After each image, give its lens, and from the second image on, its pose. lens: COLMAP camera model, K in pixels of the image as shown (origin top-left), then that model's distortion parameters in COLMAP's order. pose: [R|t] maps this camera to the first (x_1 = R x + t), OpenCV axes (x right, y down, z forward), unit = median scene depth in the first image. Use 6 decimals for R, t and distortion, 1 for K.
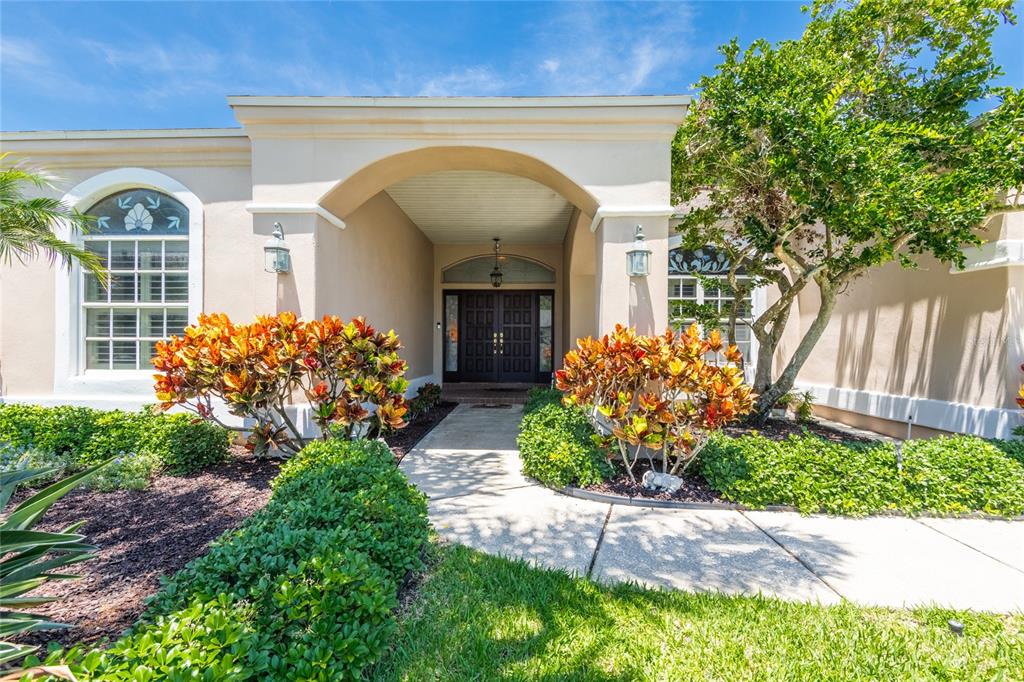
lens RADIAL K [[465.9, 0, 509.4], [0, 465.9, 332.0], [0, 0, 1]] dist [0.001099, -0.004069]
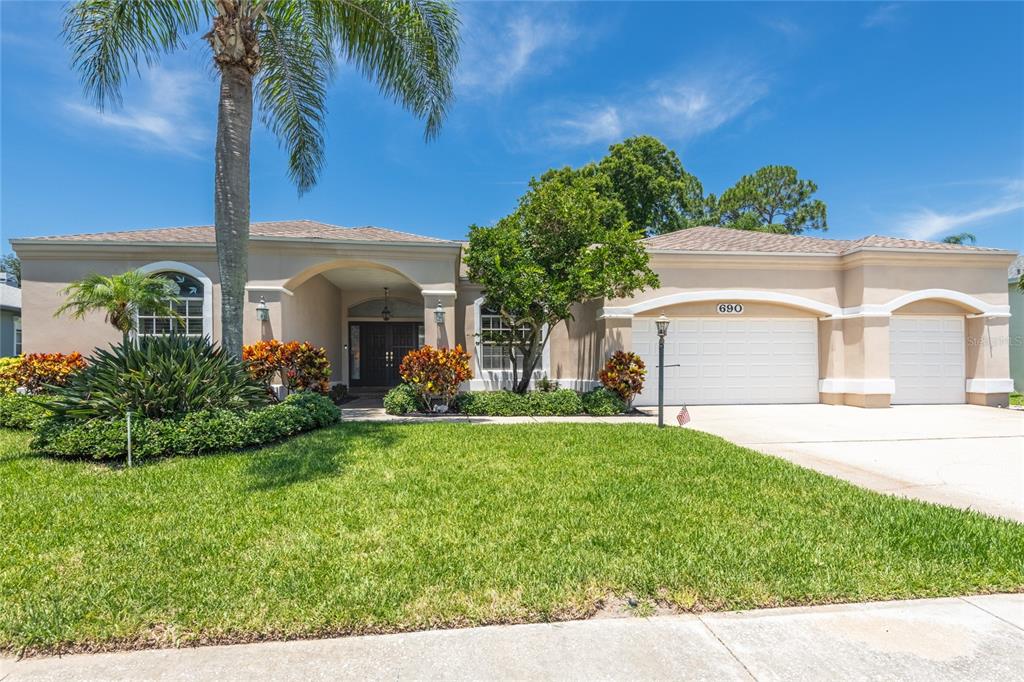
lens RADIAL K [[465.9, 0, 512.1], [0, 465.9, 348.2], [0, 0, 1]] dist [0.001099, -0.004069]
pose [[0.981764, -0.005330, 0.190031, 0.163160], [0.007852, 0.999891, -0.012518, 0.025744], [-0.189943, 0.013782, 0.981698, -1.043267]]
